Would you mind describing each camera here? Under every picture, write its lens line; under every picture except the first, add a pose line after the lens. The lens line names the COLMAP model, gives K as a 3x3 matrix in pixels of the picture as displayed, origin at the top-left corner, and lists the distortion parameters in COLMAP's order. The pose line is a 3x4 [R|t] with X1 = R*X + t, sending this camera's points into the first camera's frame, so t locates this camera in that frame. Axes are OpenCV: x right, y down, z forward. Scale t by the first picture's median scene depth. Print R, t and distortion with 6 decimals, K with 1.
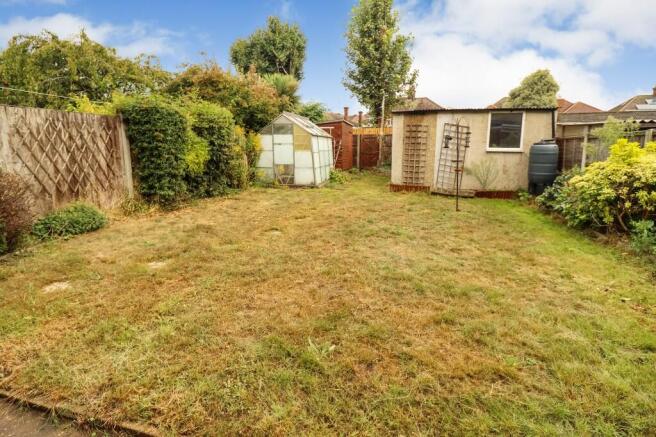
lens RADIAL K [[312.9, 0, 327.8], [0, 312.9, 194.6], [0, 0, 1]] dist [-0.009578, -0.000831]
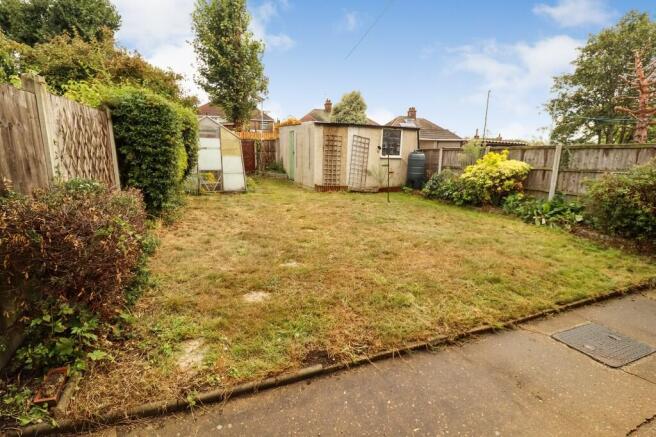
lens RADIAL K [[309.4, 0, 331.6], [0, 309.4, 217.1], [0, 0, 1]] dist [0.002997, -0.014350]
pose [[0.819287, -0.102191, 0.564204, -0.444777], [0.067260, 0.994325, 0.082427, -0.008842], [-0.569425, -0.029584, 0.821511, 0.019141]]
